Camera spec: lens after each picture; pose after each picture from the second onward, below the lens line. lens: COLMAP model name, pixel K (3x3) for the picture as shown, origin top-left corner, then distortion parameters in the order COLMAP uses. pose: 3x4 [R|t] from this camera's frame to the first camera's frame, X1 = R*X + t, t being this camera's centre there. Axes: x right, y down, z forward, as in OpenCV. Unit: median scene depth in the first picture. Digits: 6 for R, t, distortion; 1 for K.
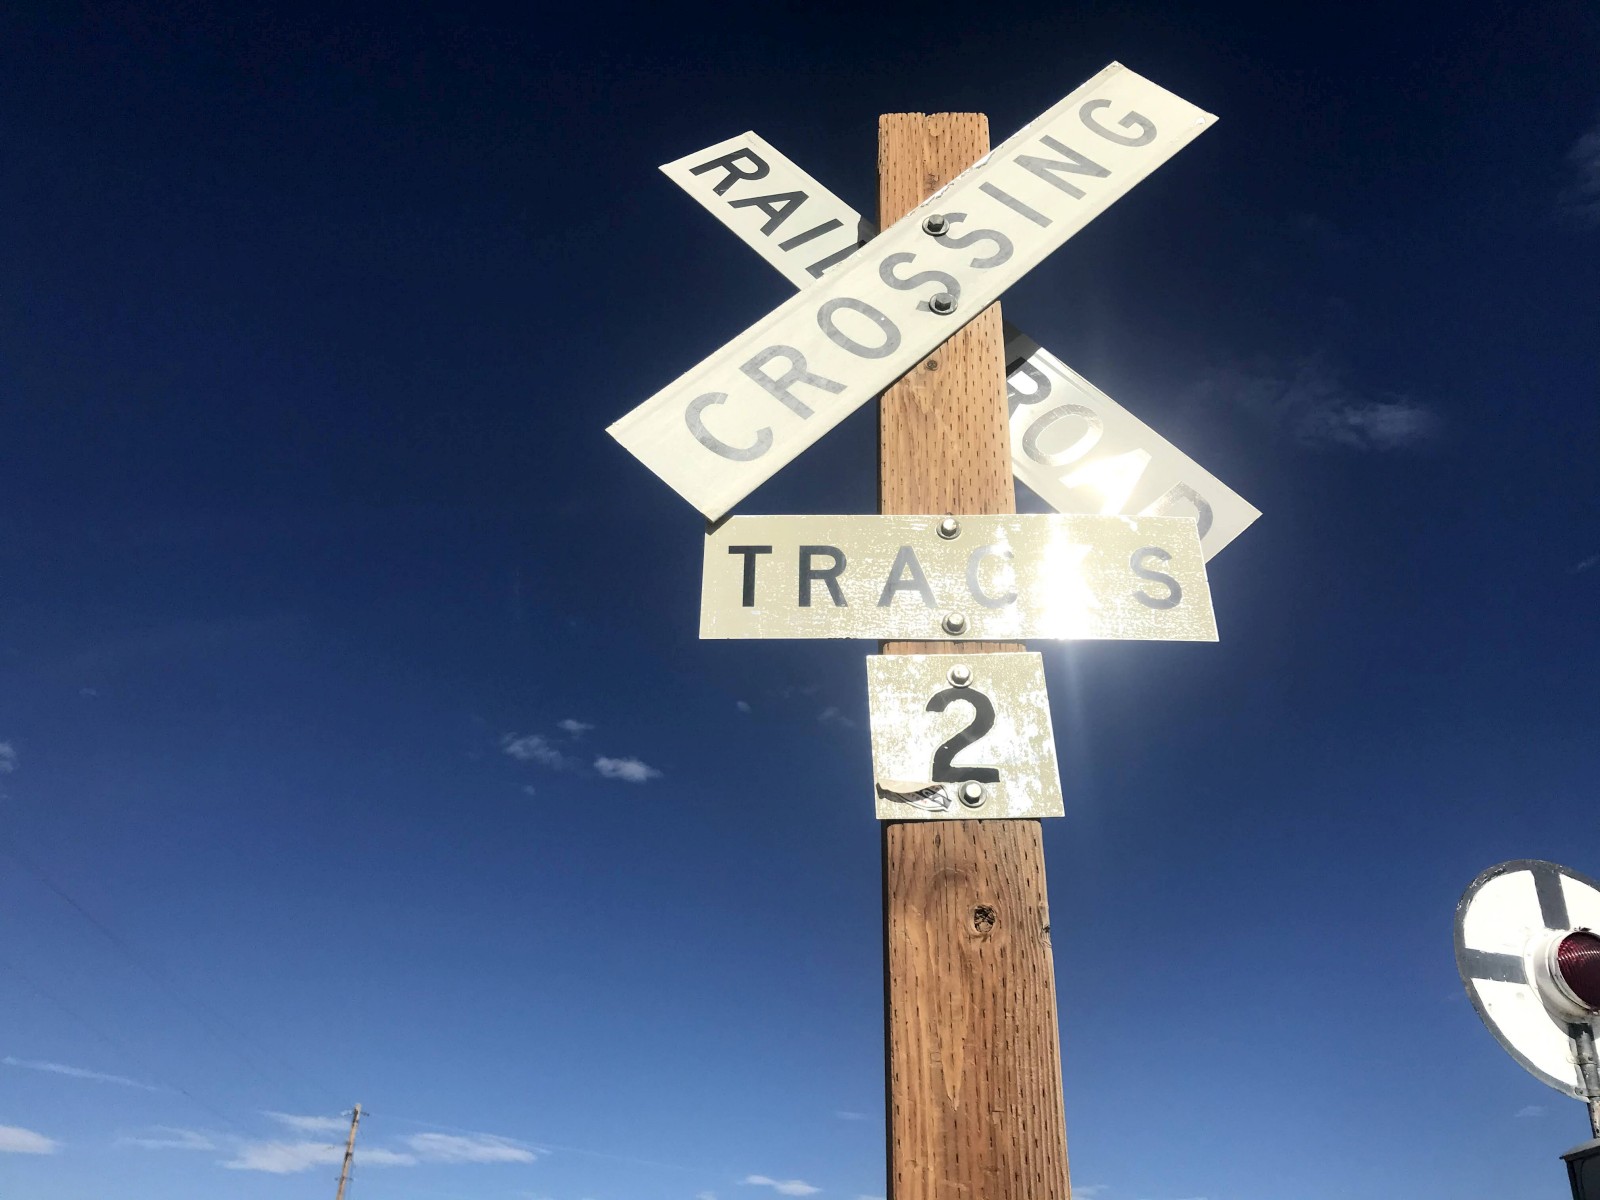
lens RADIAL K [[1317.3, 0, 791.3], [0, 1317.3, 584.5], [0, 0, 1]] dist [0.022851, -0.033113]
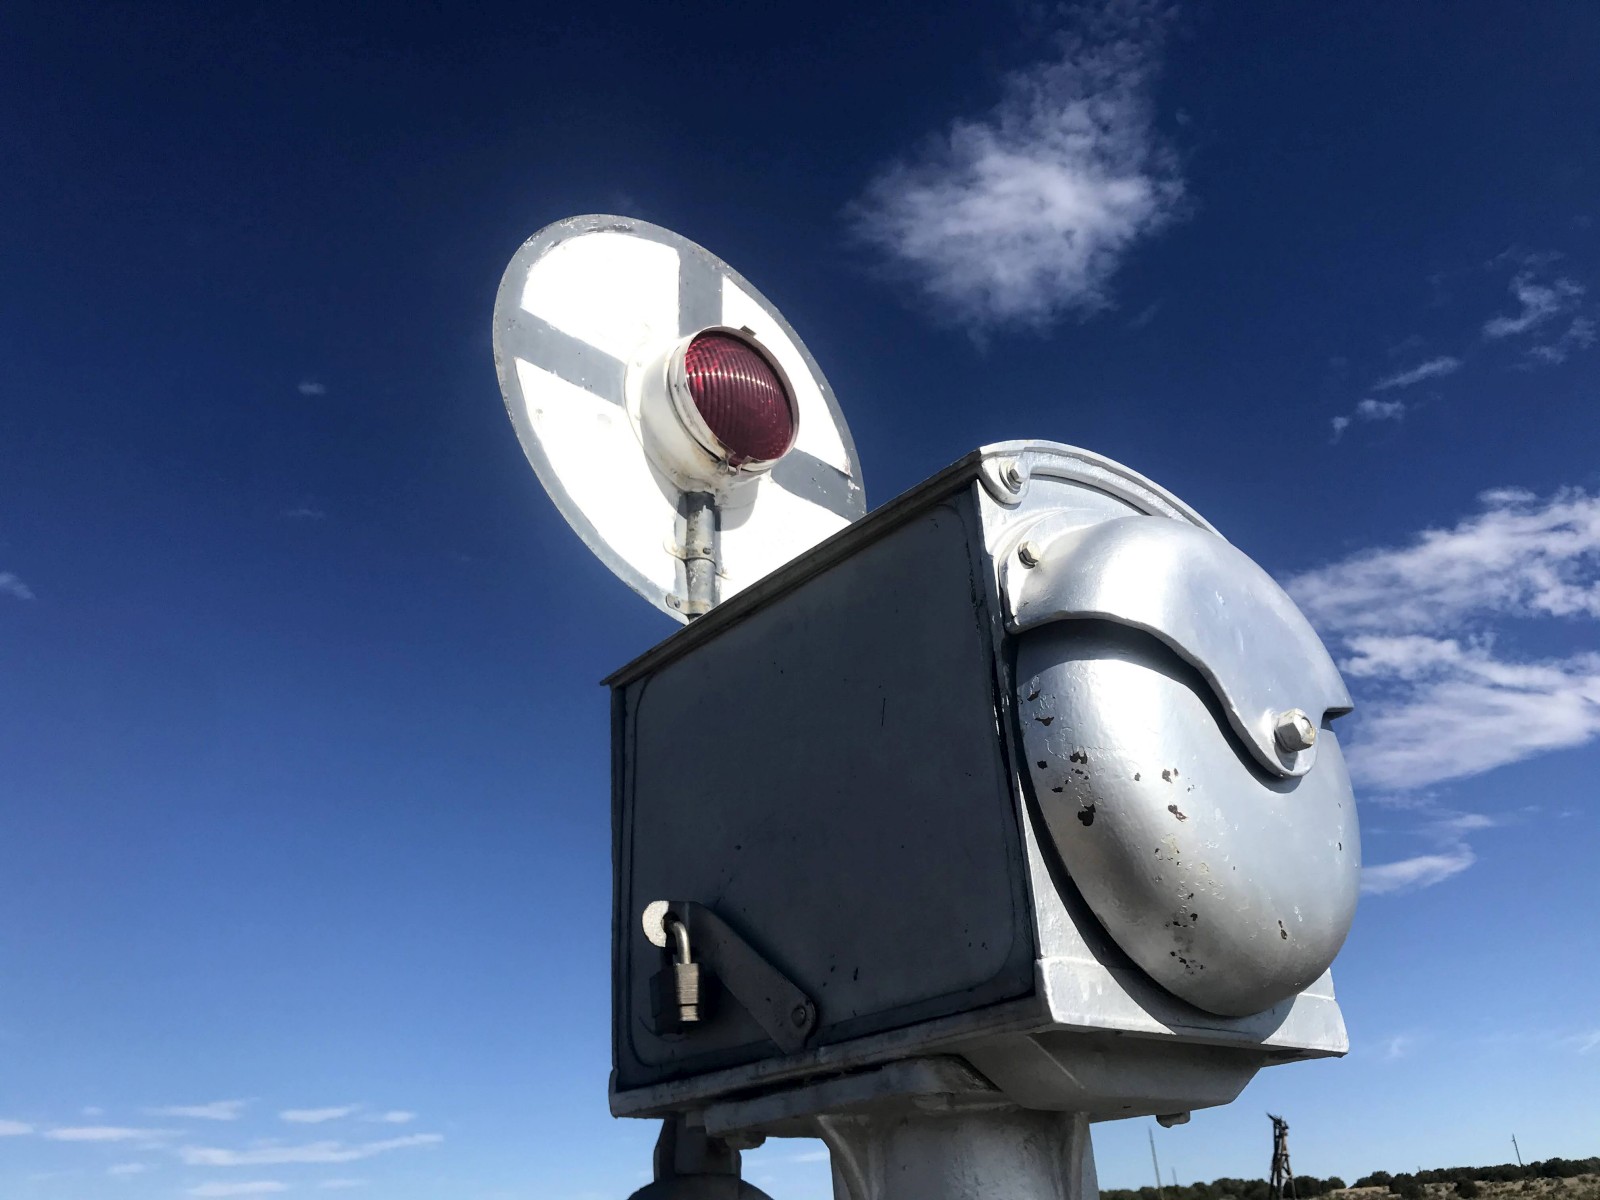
lens RADIAL K [[1317.3, 0, 798.6], [0, 1317.3, 597.8], [0, 0, 1]] dist [0.022851, -0.033113]
pose [[0.840713, 0.158743, 0.517689, 0.542420], [-0.193299, 0.981053, 0.013085, 0.519628], [-0.505803, -0.111070, 0.855469, 0.793339]]
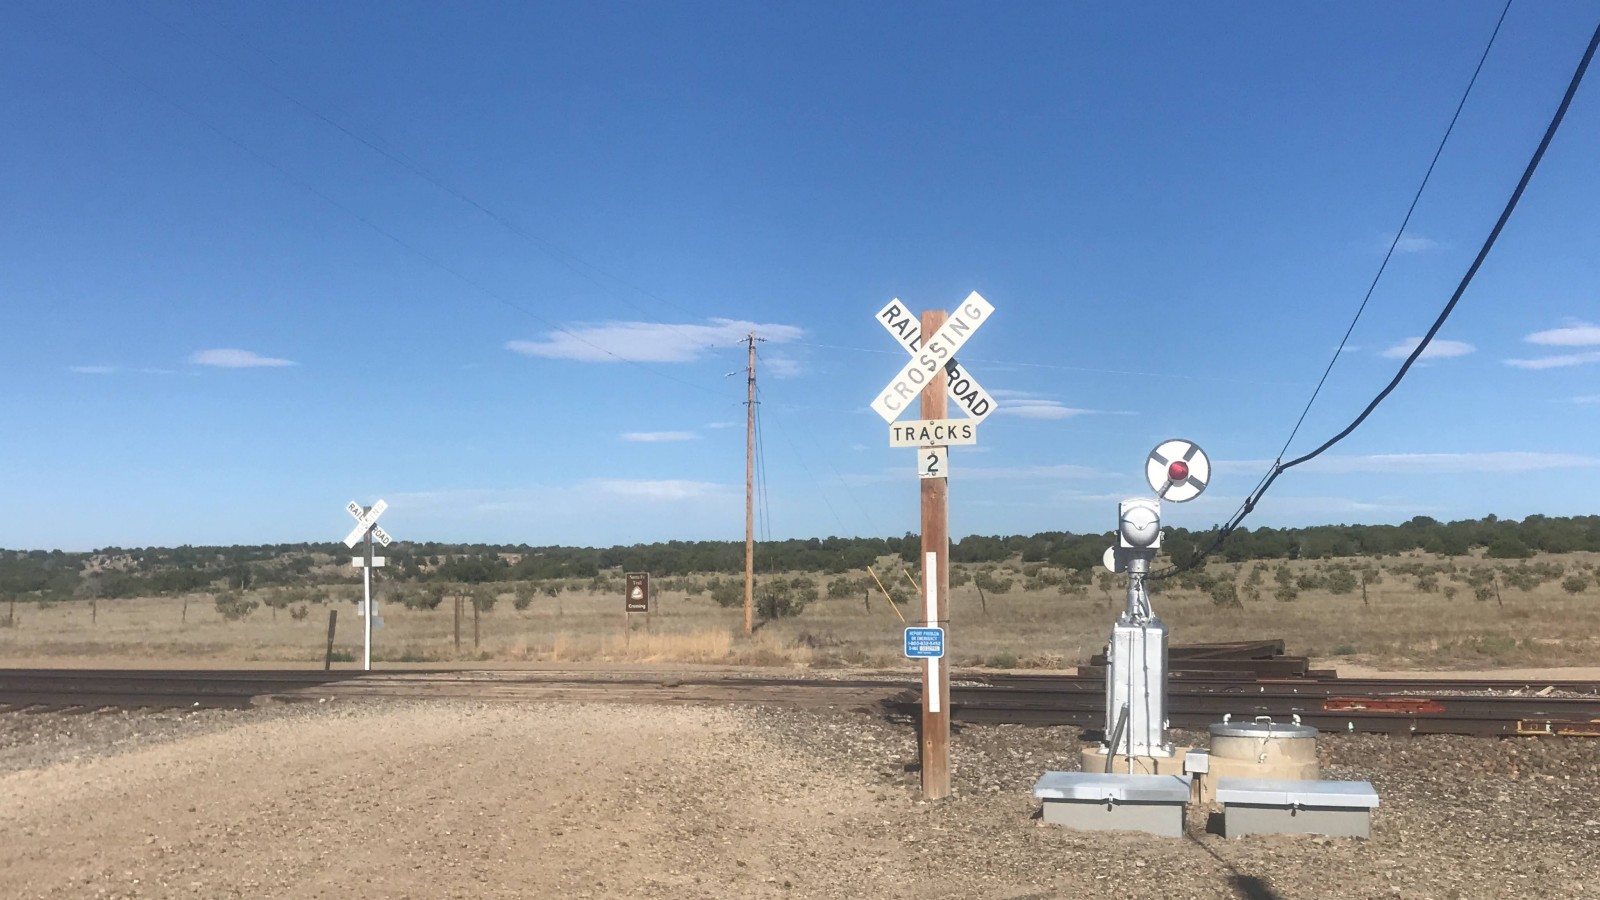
lens RADIAL K [[1924.6, 0, 774.6], [0, 1924.6, 361.5], [0, 0, 1]] dist [0.041057, 0.000000]
pose [[0.961292, -0.057041, -0.269564, 1.623431], [0.163974, 0.904661, 0.393319, -3.451817], [0.221429, -0.422296, 0.878997, -5.964344]]
